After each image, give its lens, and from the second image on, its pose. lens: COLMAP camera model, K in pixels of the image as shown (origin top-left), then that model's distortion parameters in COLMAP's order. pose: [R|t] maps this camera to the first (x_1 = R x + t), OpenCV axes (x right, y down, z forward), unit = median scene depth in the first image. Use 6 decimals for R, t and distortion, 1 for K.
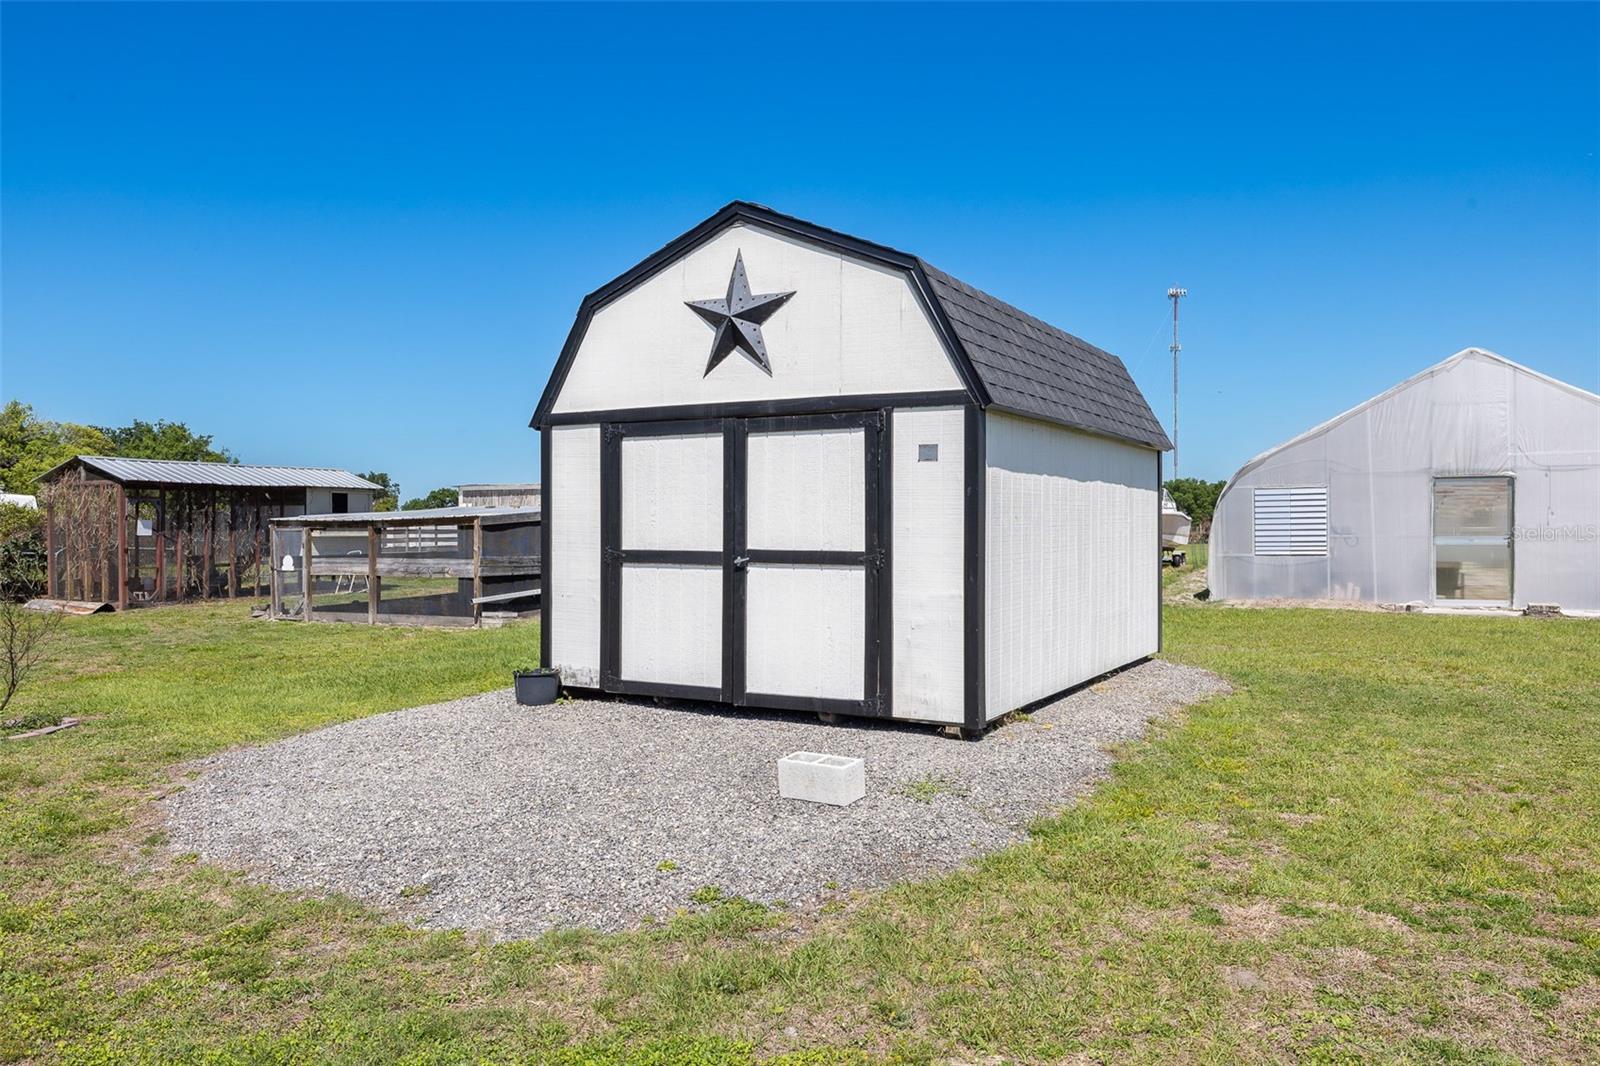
lens RADIAL K [[1164.3, 0, 798.9], [0, 1164.3, 531.9], [0, 0, 1]] dist [0.003360, 0.000726]
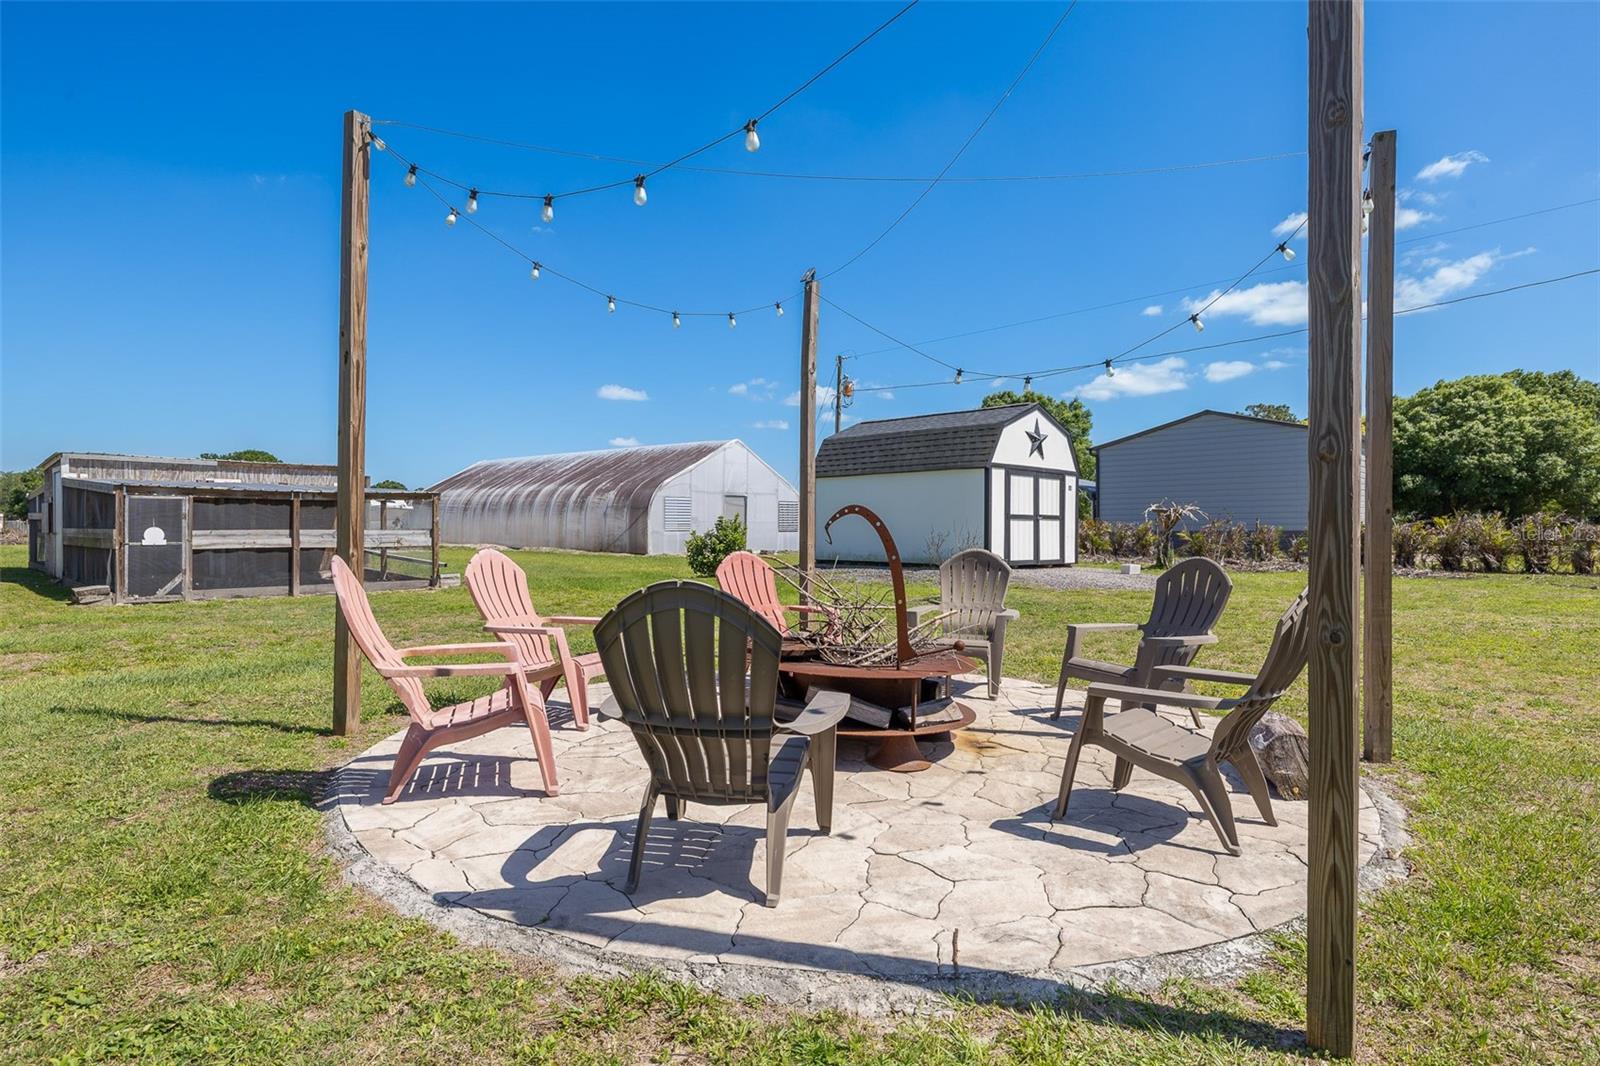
lens RADIAL K [[897.7, 0, 803.5], [0, 897.7, 530.9], [0, 0, 1]] dist [-0.004318, -0.001250]
pose [[0.272437, 0.004209, 0.962164, -2.379650], [-0.000127, 0.999991, -0.004339, 0.064547], [-0.962174, 0.001060, 0.272435, 0.898232]]
